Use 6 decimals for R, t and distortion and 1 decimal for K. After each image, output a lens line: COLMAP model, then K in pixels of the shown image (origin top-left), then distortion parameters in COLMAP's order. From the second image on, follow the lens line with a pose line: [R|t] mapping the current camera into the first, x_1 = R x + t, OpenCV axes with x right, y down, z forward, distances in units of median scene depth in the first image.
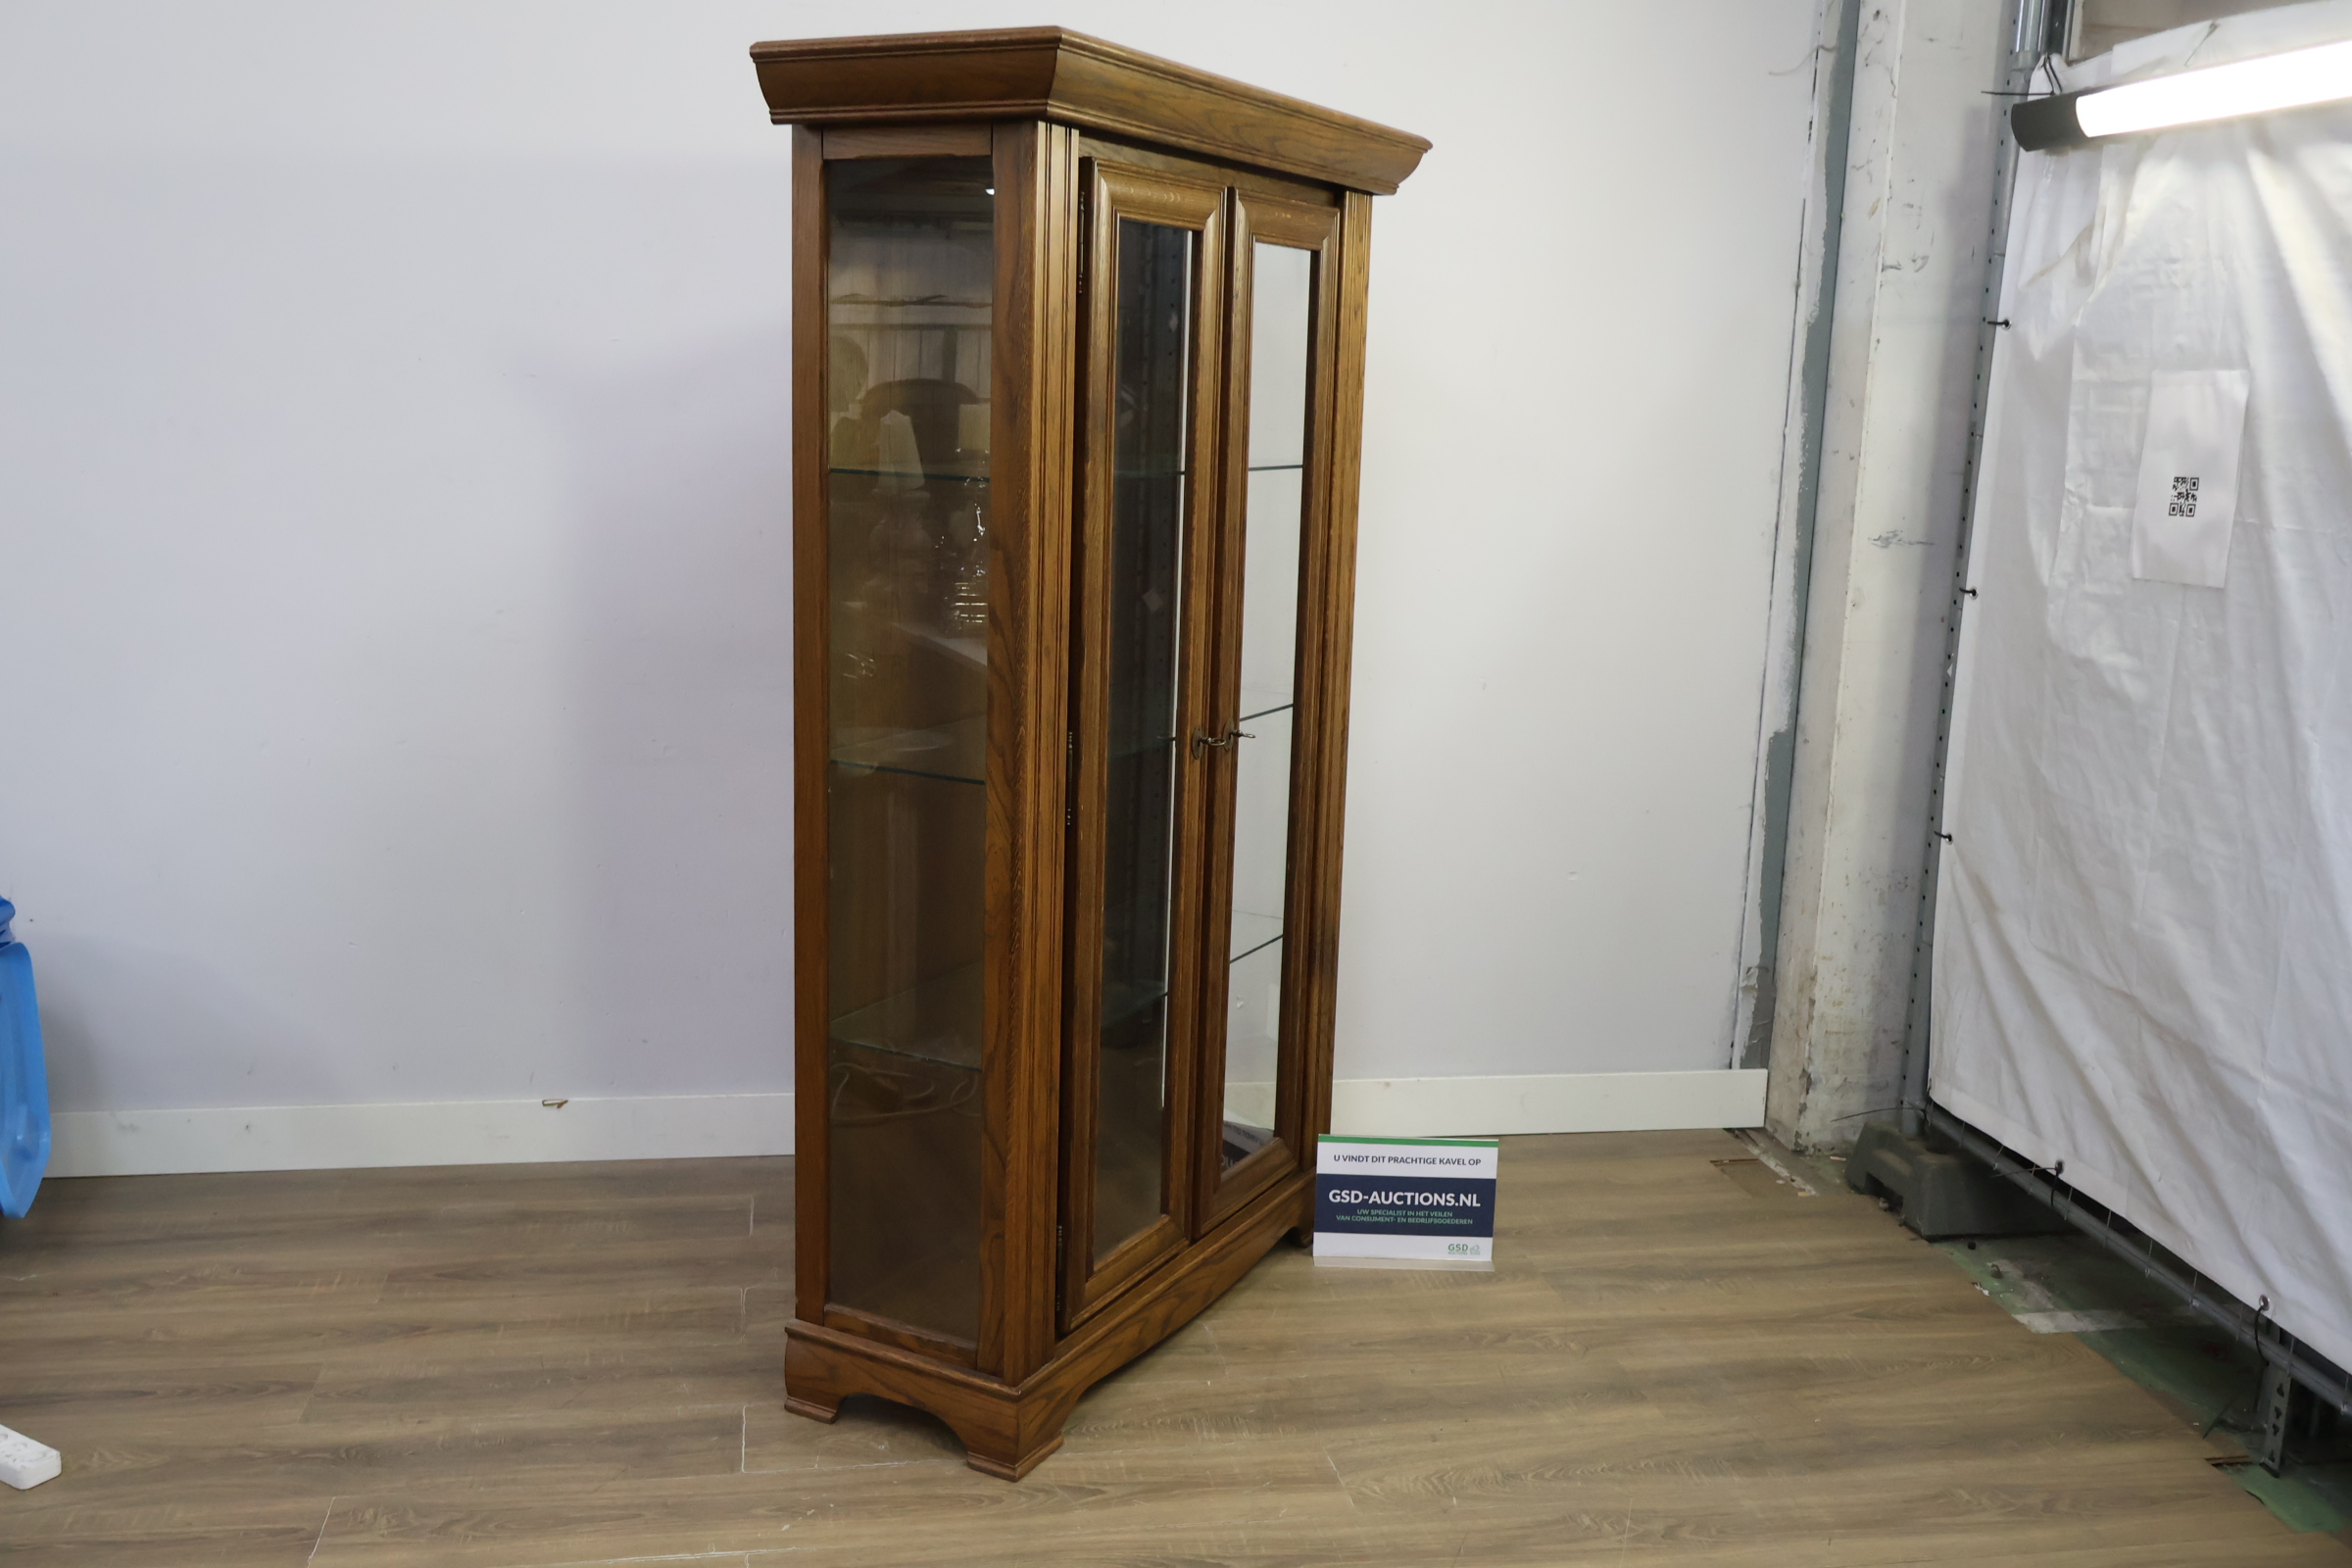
lens RADIAL K [[2175.8, 0, 1186.9], [0, 2175.8, 783.7], [0, 0, 1]] dist [-0.005457, 0.001047]
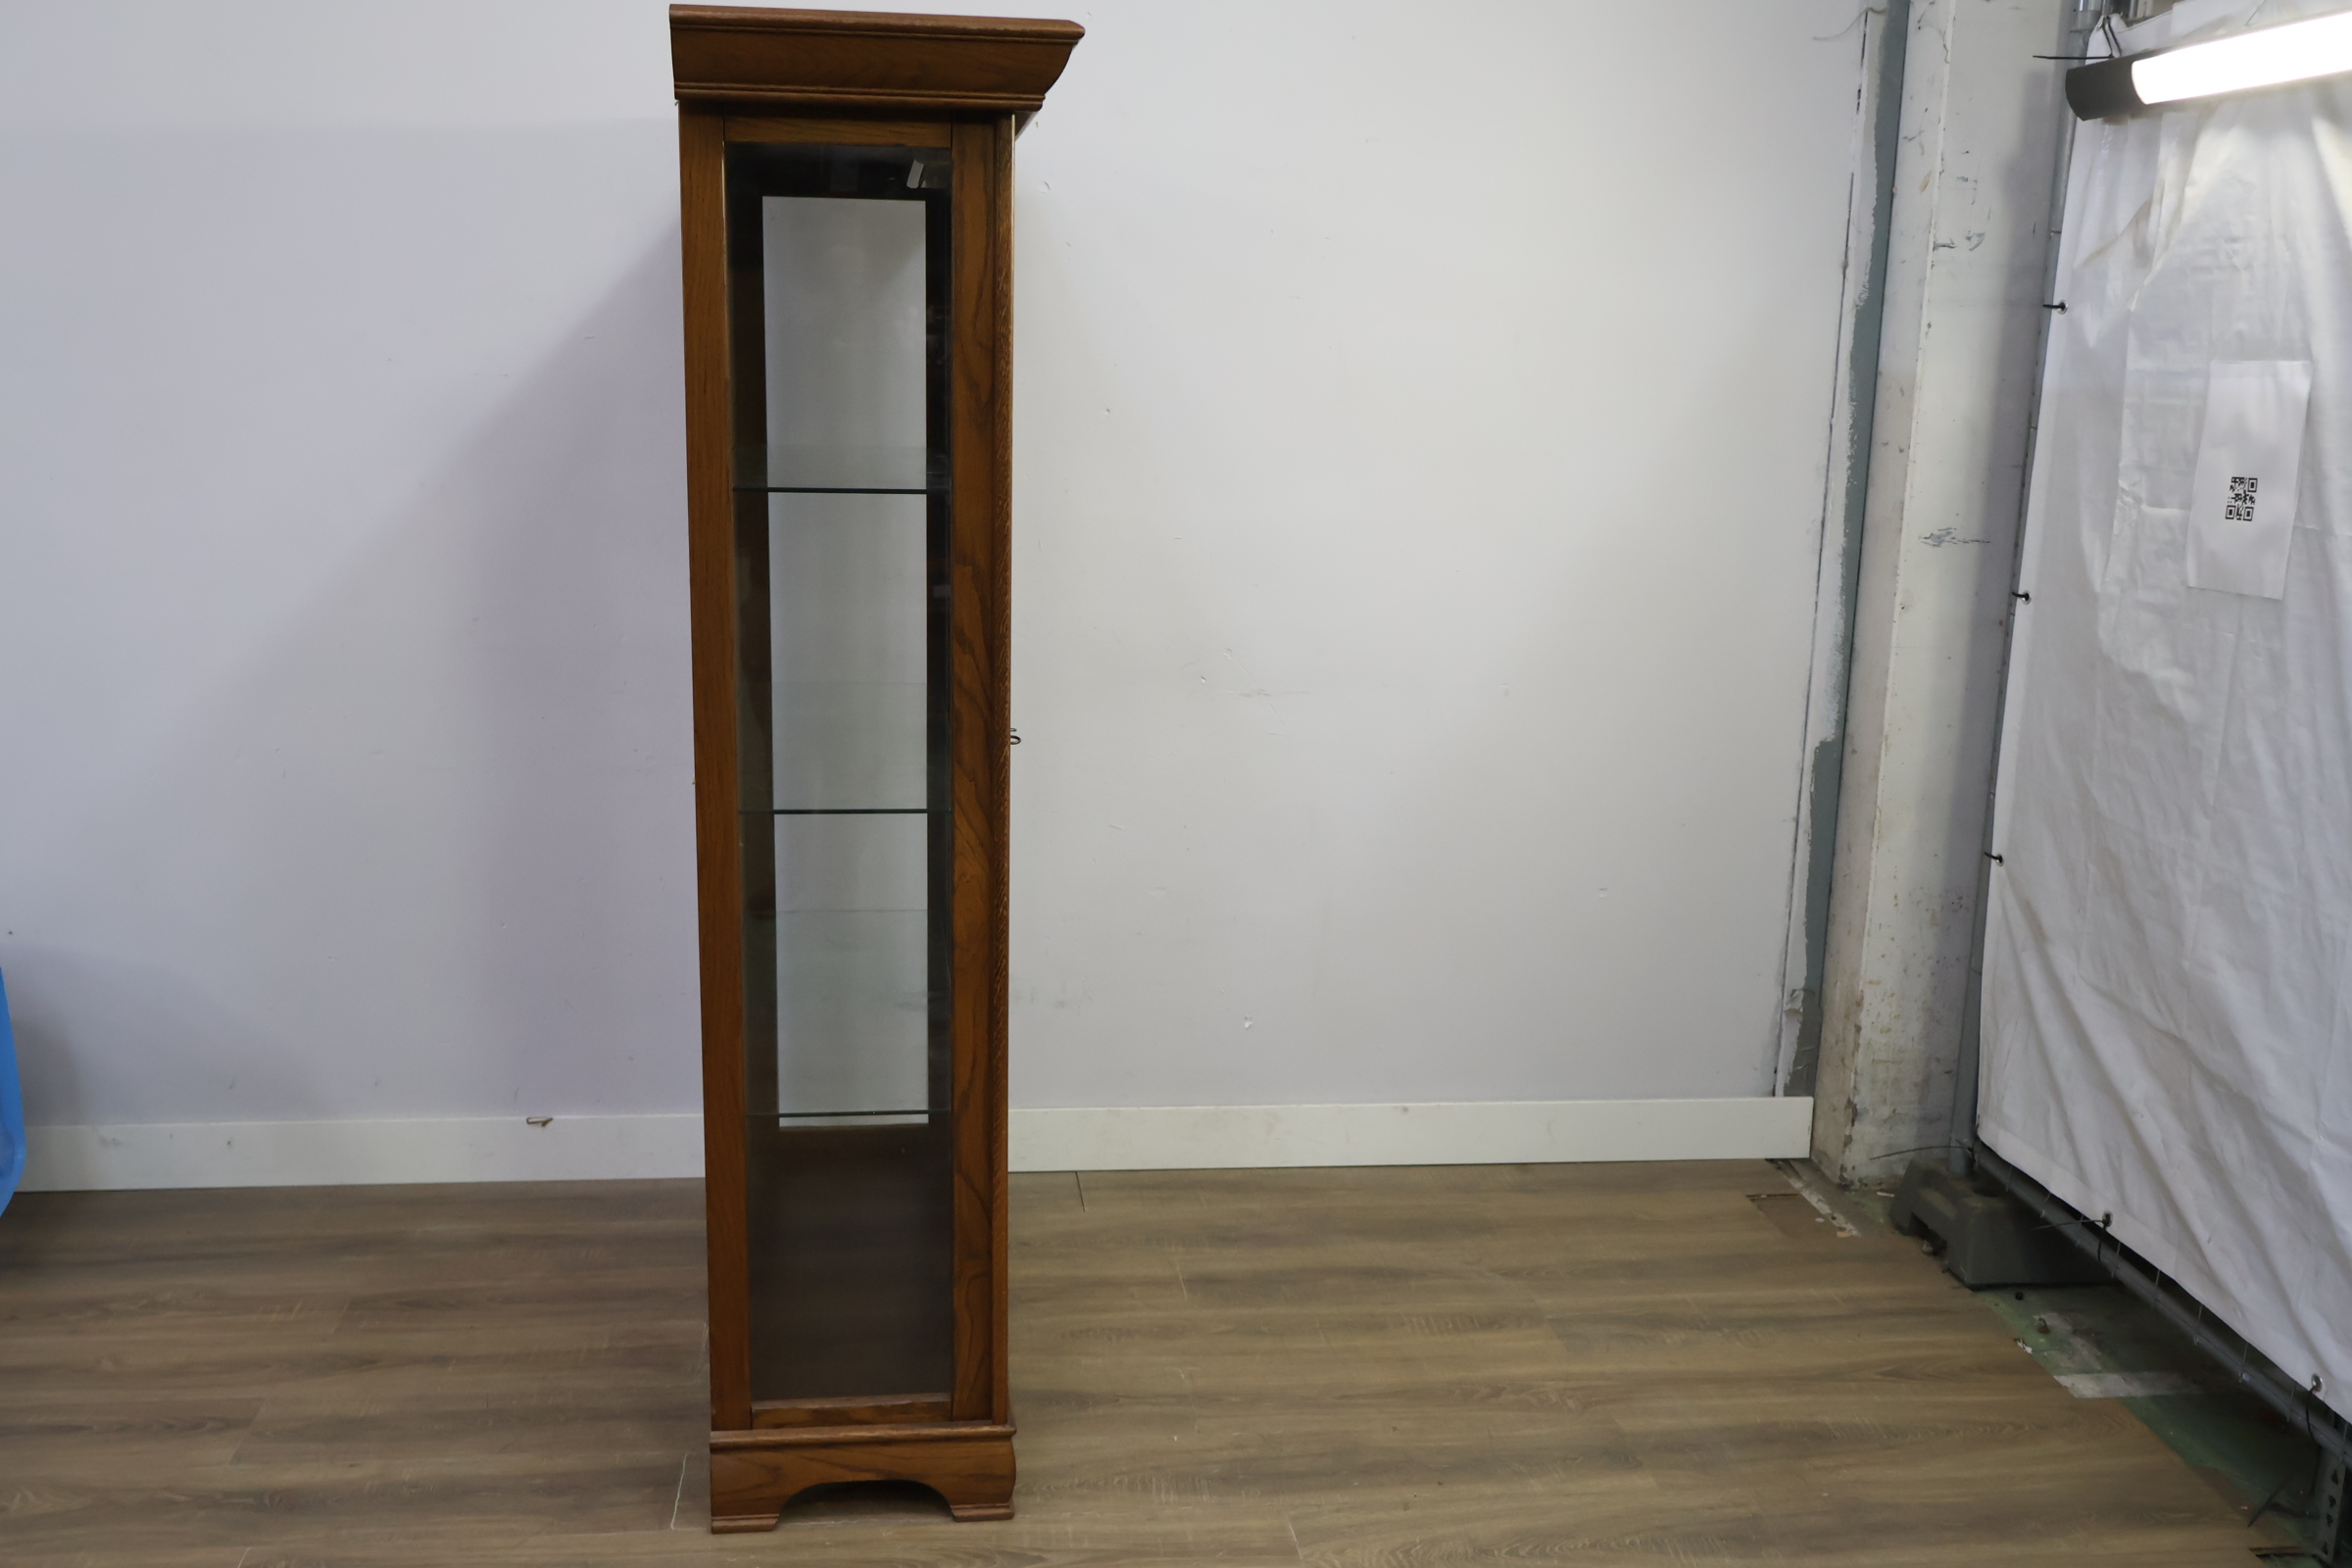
lens RADIAL K [[2173.3, 0, 1183.8], [0, 2173.3, 786.8], [0, 0, 1]] dist [-0.005929, 0.000368]
pose [[0.997940, 0.004120, -0.064029, 0.062706], [-0.003142, 0.999877, 0.015375, -0.020055], [0.064085, -0.015142, 0.997830, 0.049819]]
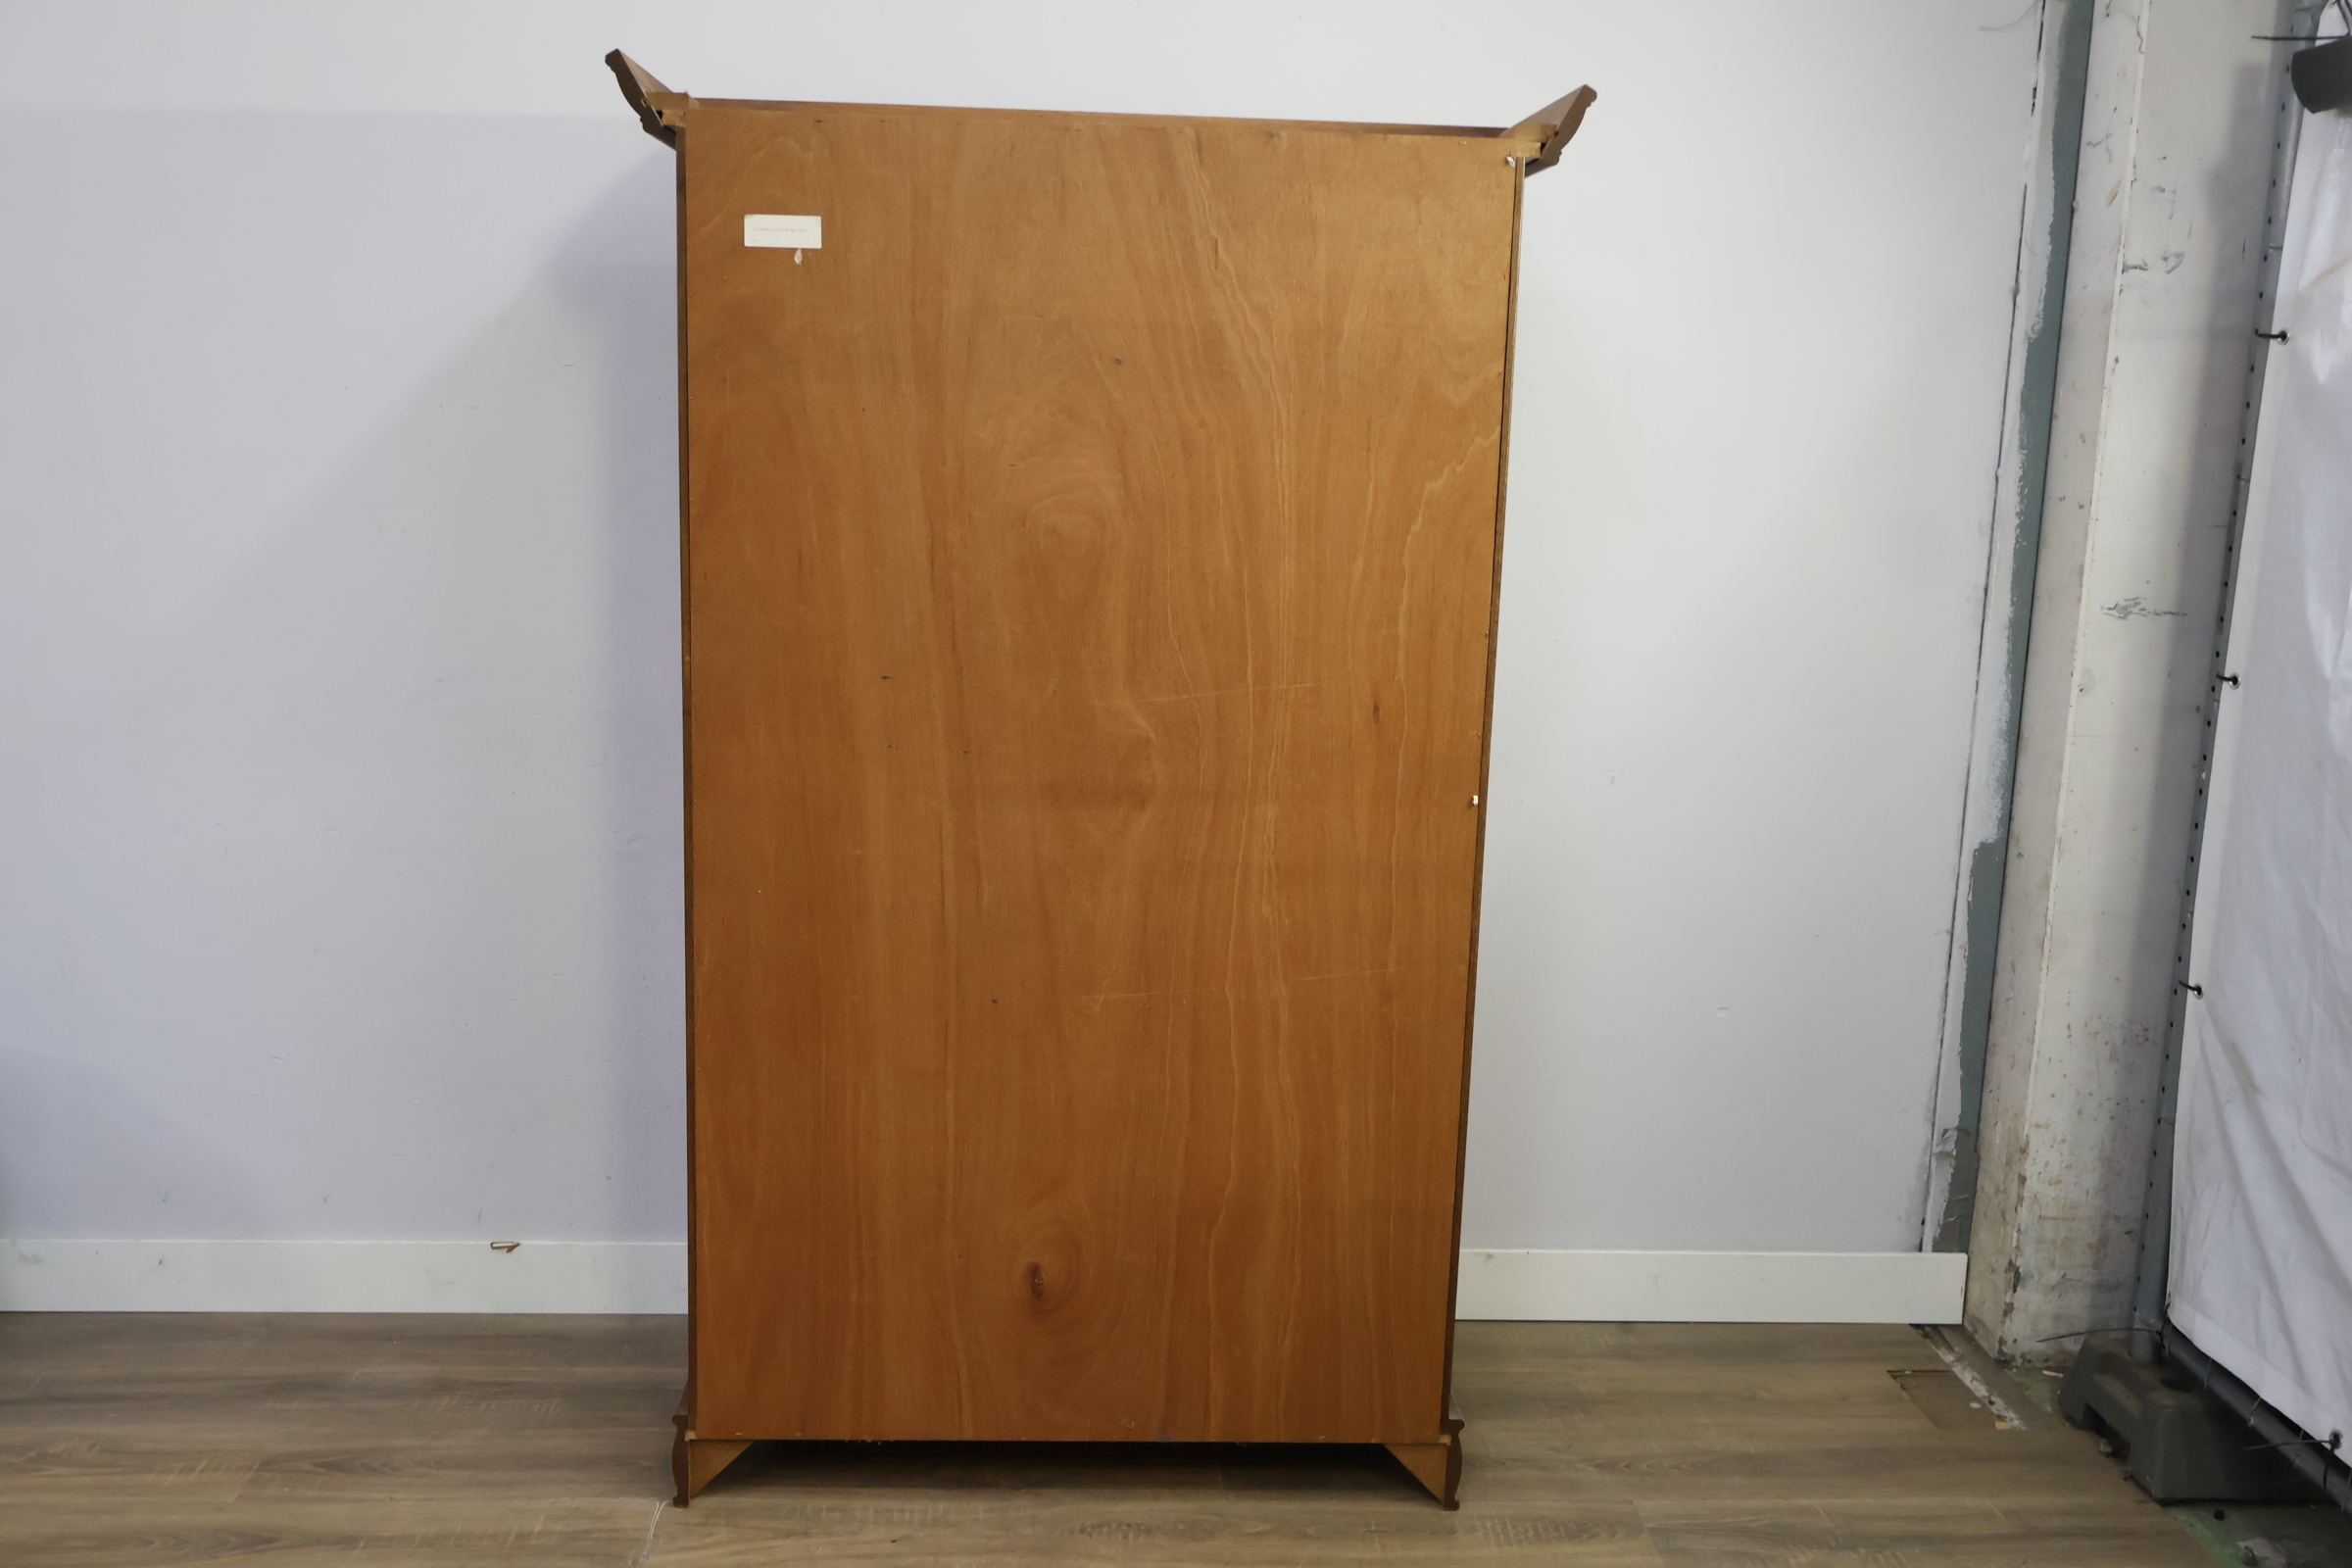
lens RADIAL K [[2165.4, 0, 1180.7], [0, 2165.4, 788.3], [0, 0, 1]] dist [-0.005410, -0.000794]
pose [[0.992014, 0.018980, -0.124691, 0.084413], [-0.020142, 0.999765, -0.008061, -0.035658], [0.124509, 0.010508, 0.992163, 0.183762]]
